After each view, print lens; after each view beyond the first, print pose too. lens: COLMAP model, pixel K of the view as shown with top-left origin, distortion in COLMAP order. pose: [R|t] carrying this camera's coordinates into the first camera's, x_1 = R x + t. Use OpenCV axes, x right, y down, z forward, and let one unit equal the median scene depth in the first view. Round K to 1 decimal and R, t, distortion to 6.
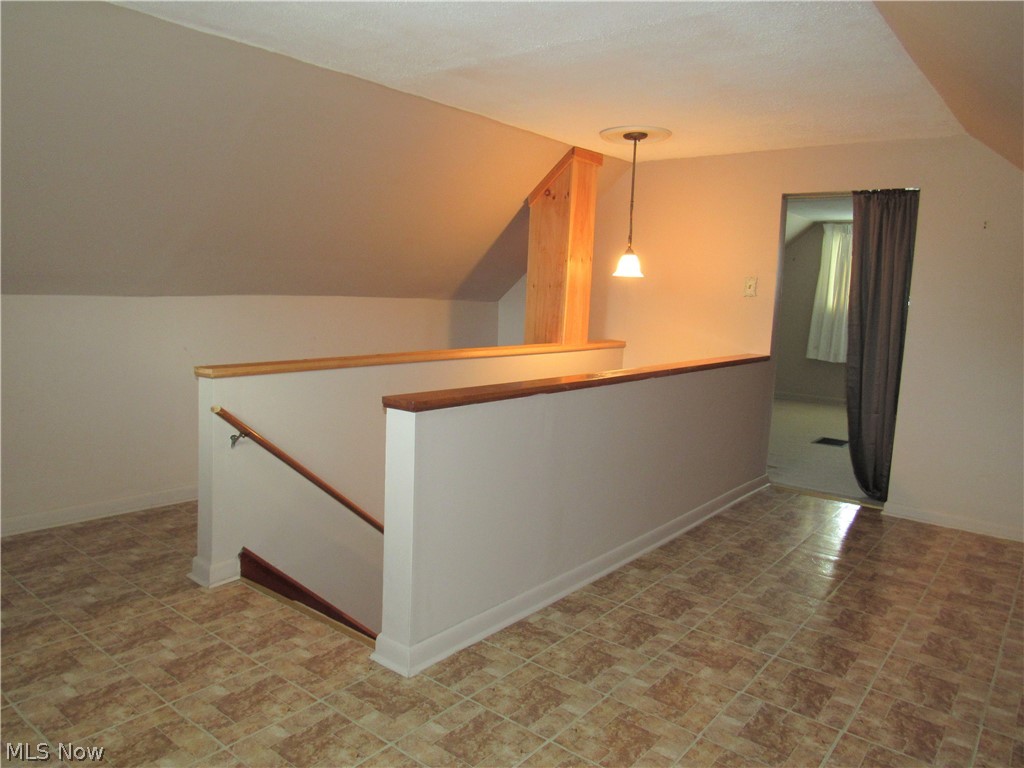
lens RADIAL K [[728.3, 0, 512.0], [0, 728.3, 384.0], [0, 0, 1]] dist [-0.009770, -0.005203]
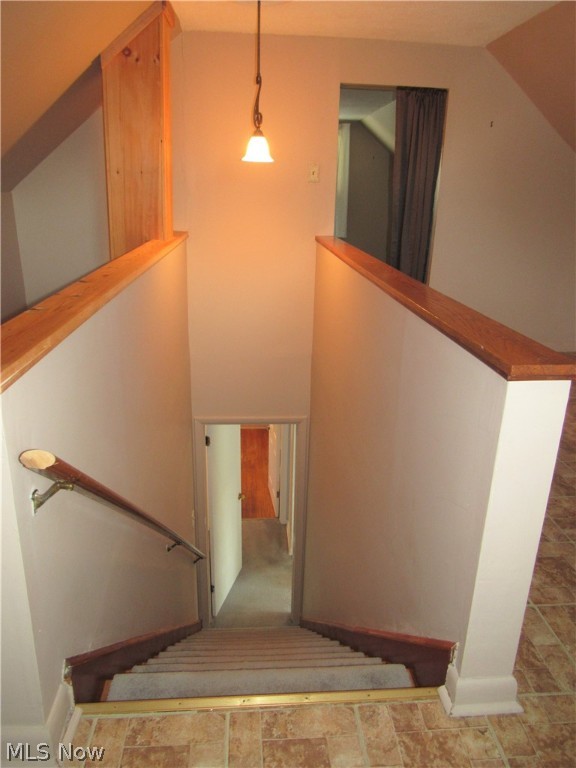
lens RADIAL K [[546.2, 0, 287.6], [0, 546.2, 374.2], [0, 0, 1]] dist [-0.009770, -0.005203]
pose [[0.730442, -0.235496, 0.641089, -0.326228], [0.088637, 0.963421, 0.252910, -0.057790], [-0.677199, -0.127912, 0.724597, 0.427967]]
